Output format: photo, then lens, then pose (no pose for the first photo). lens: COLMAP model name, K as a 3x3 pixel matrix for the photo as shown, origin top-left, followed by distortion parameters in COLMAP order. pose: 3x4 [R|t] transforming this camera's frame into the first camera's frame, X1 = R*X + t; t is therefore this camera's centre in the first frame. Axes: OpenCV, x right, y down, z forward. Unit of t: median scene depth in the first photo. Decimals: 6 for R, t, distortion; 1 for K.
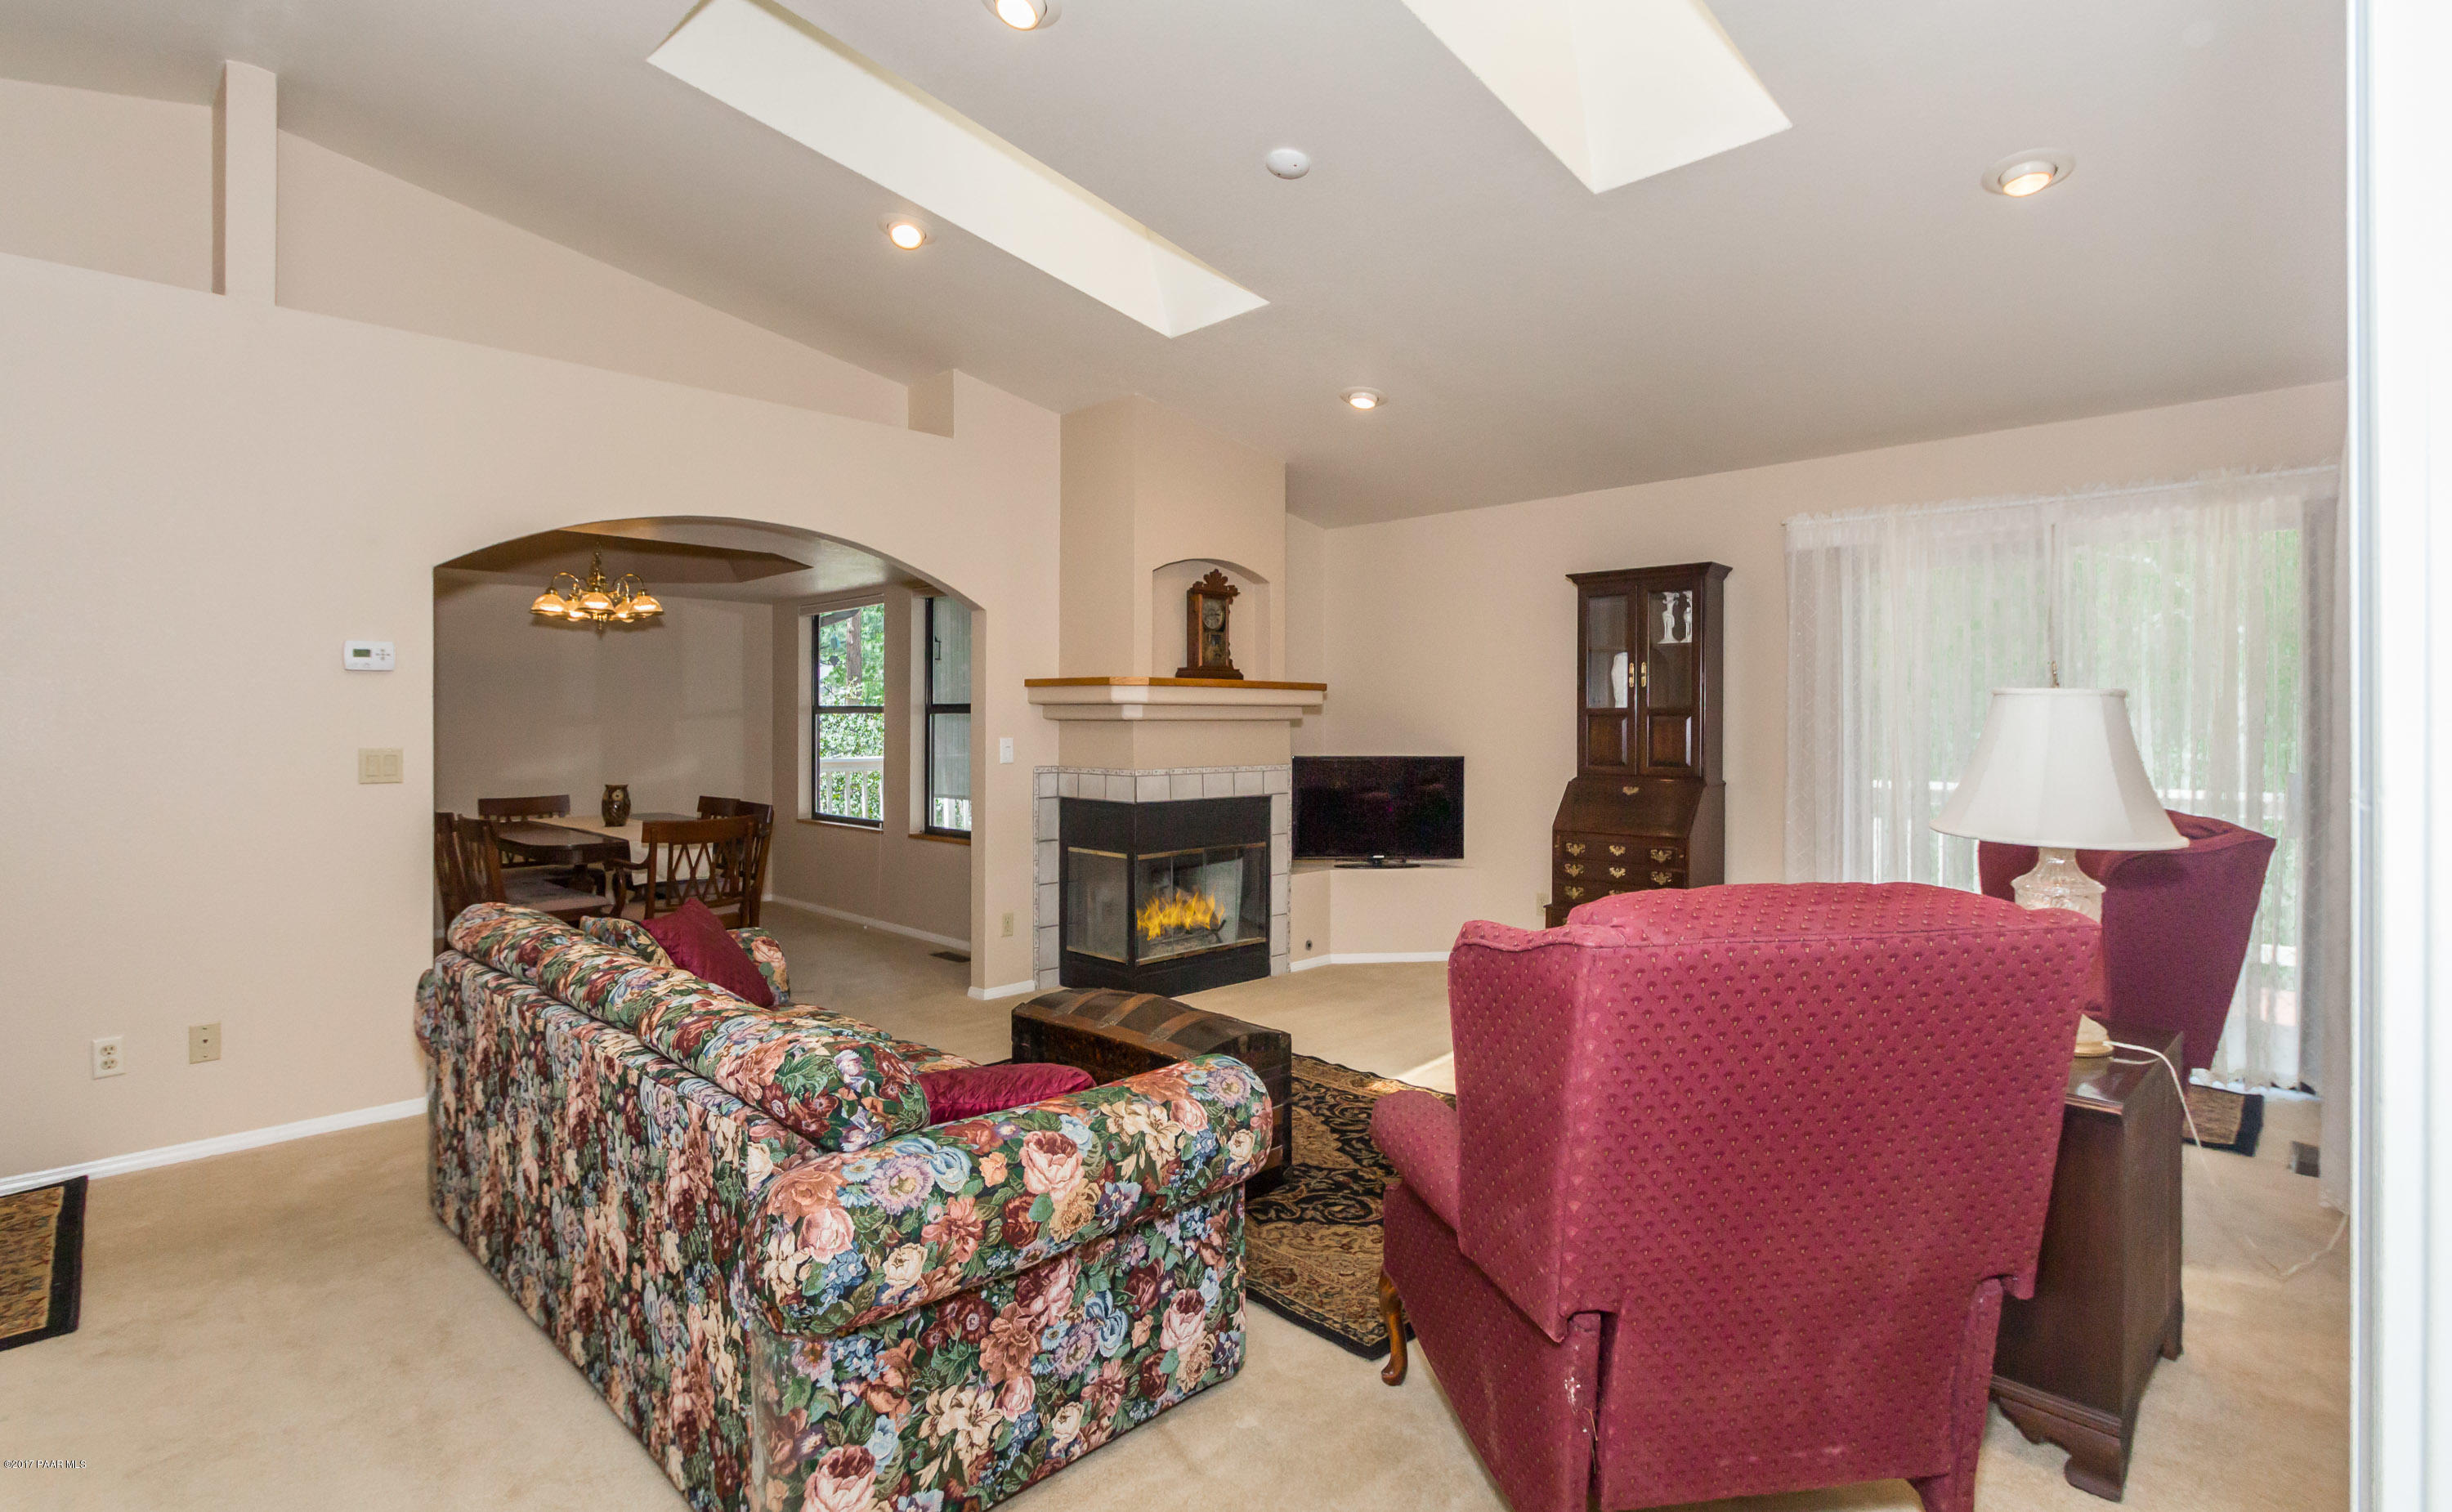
lens RADIAL K [[1157.8, 0, 1213.4], [0, 1157.8, 725.9], [0, 0, 1]] dist [0.000058, 0.000023]
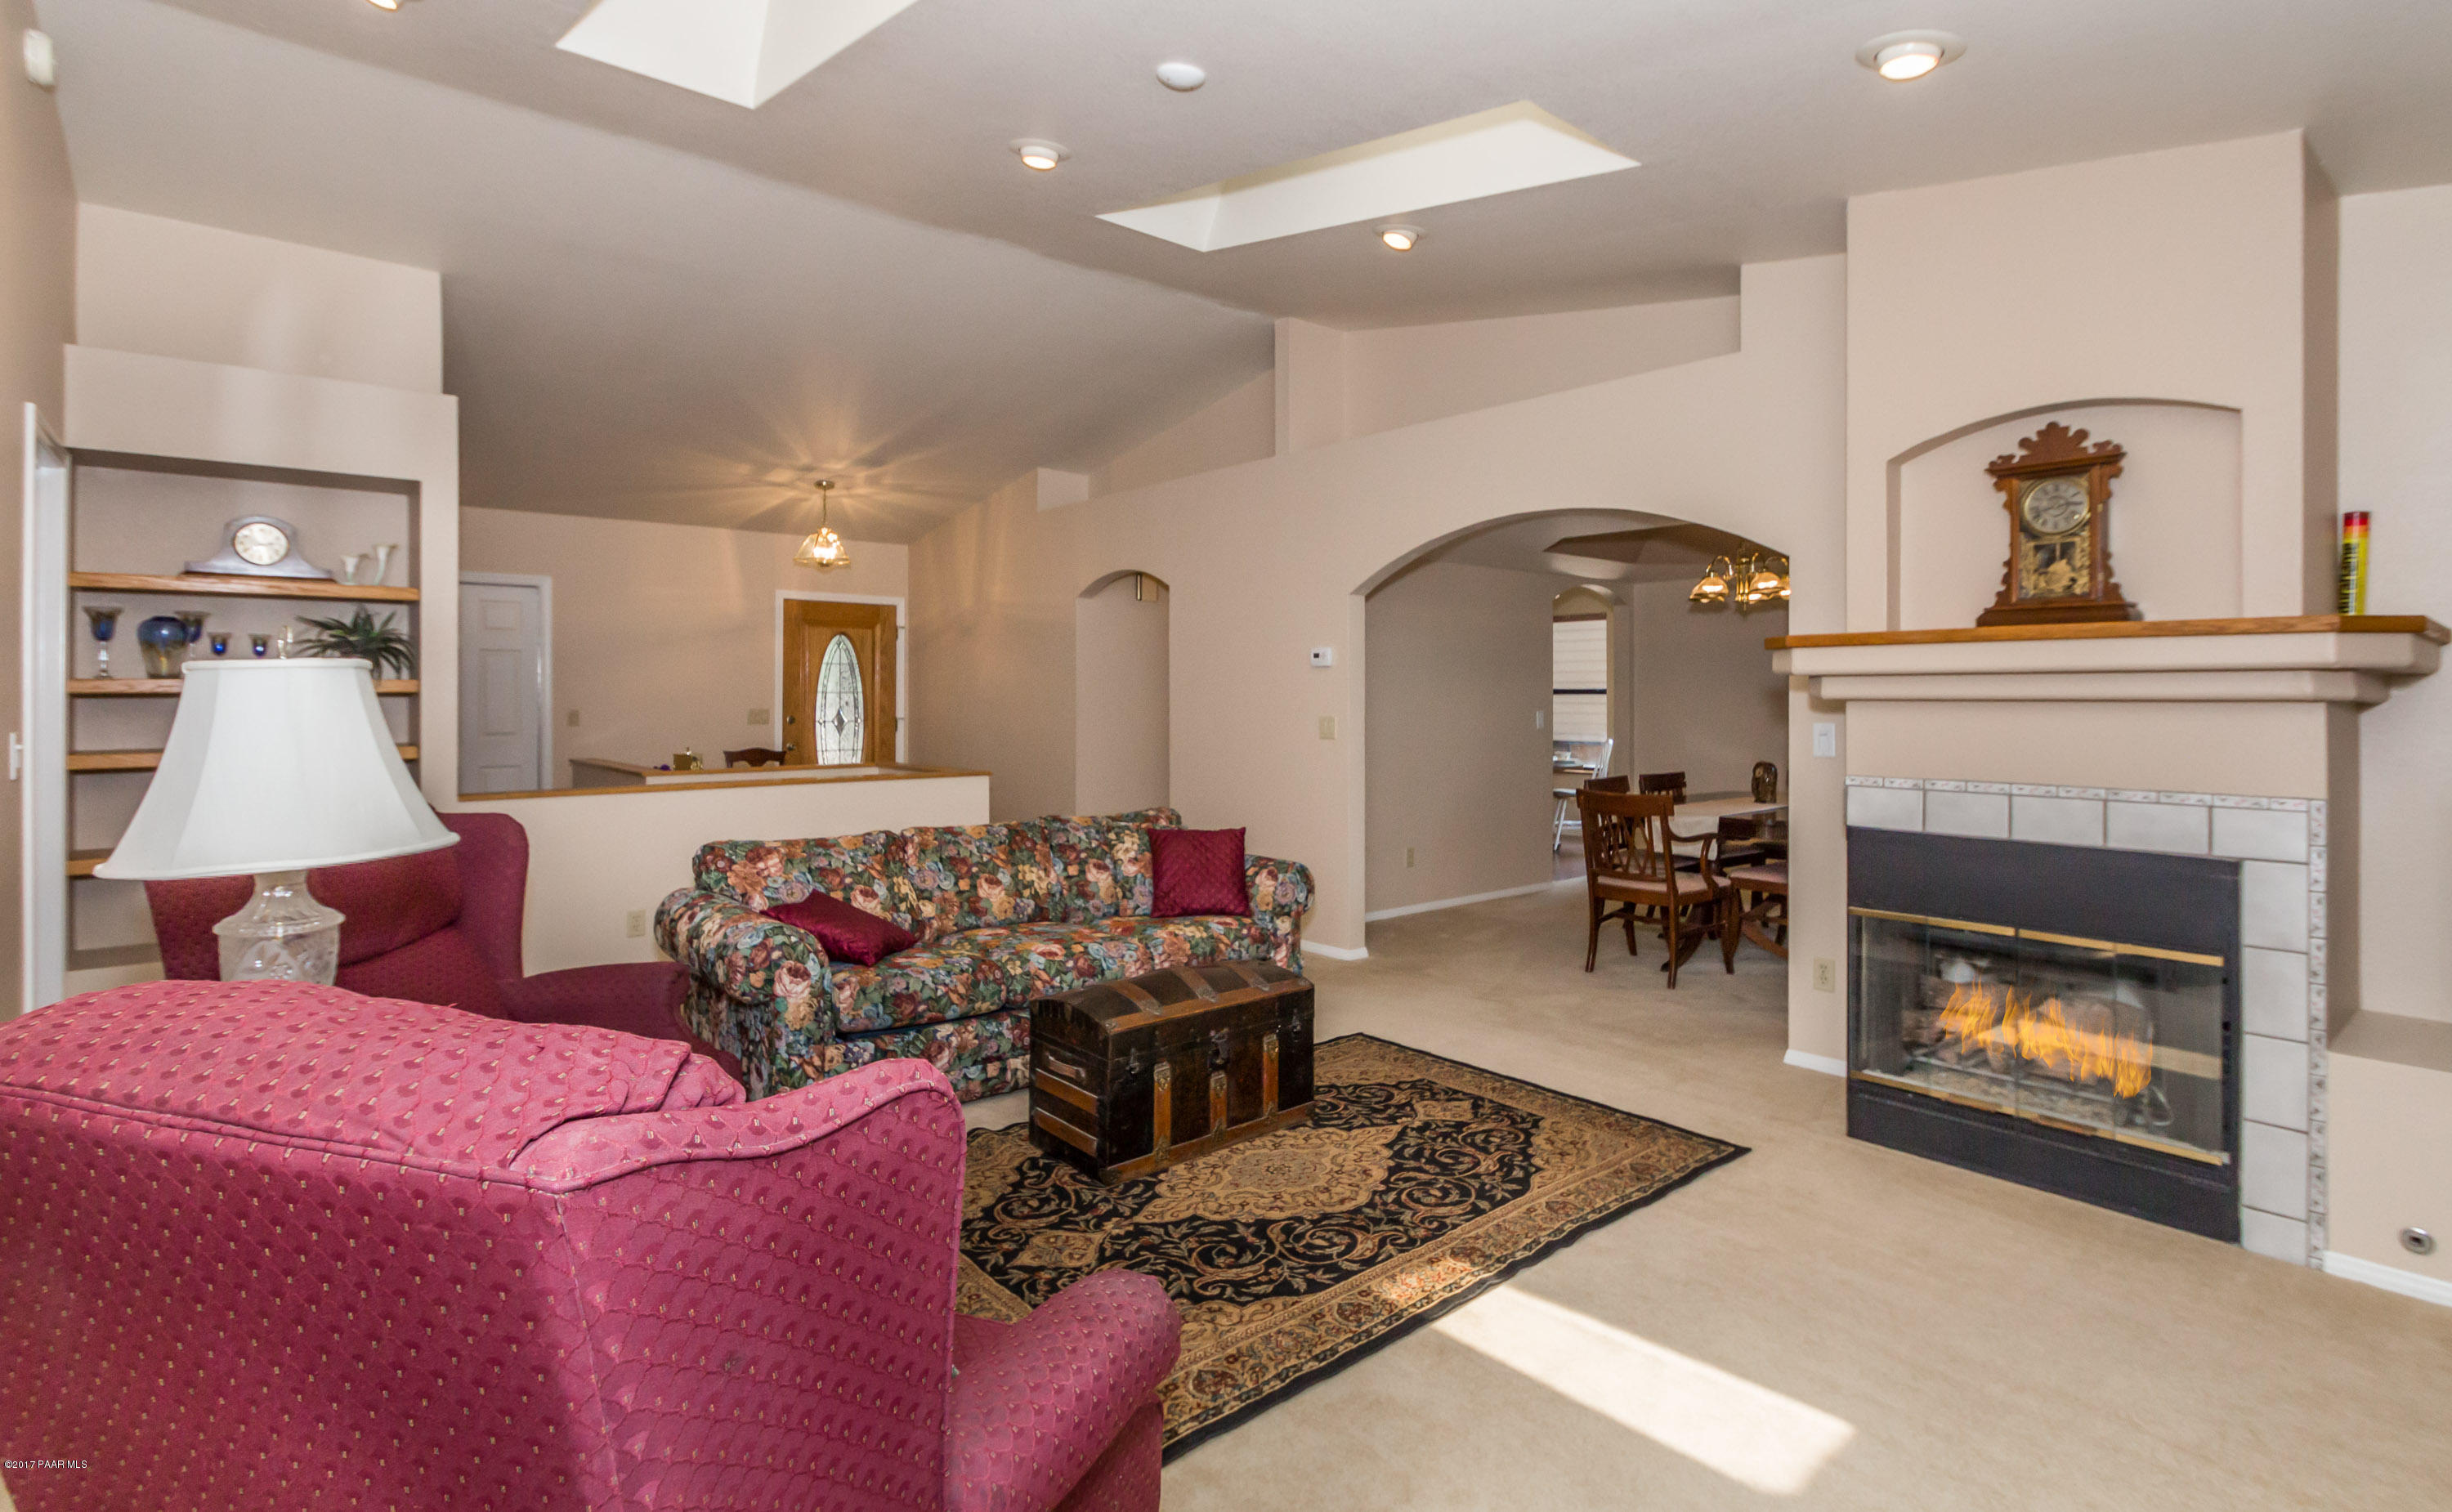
lens RADIAL K [[1157.8, 0, 1213.4], [0, 1157.8, 725.9], [0, 0, 1]] dist [0.000058, 0.000023]
pose [[-0.056951, 0.026653, -0.998021, 0.558217], [-0.003352, 0.999633, 0.026888, -0.006391], [0.998371, 0.004877, -0.056841, 0.633594]]
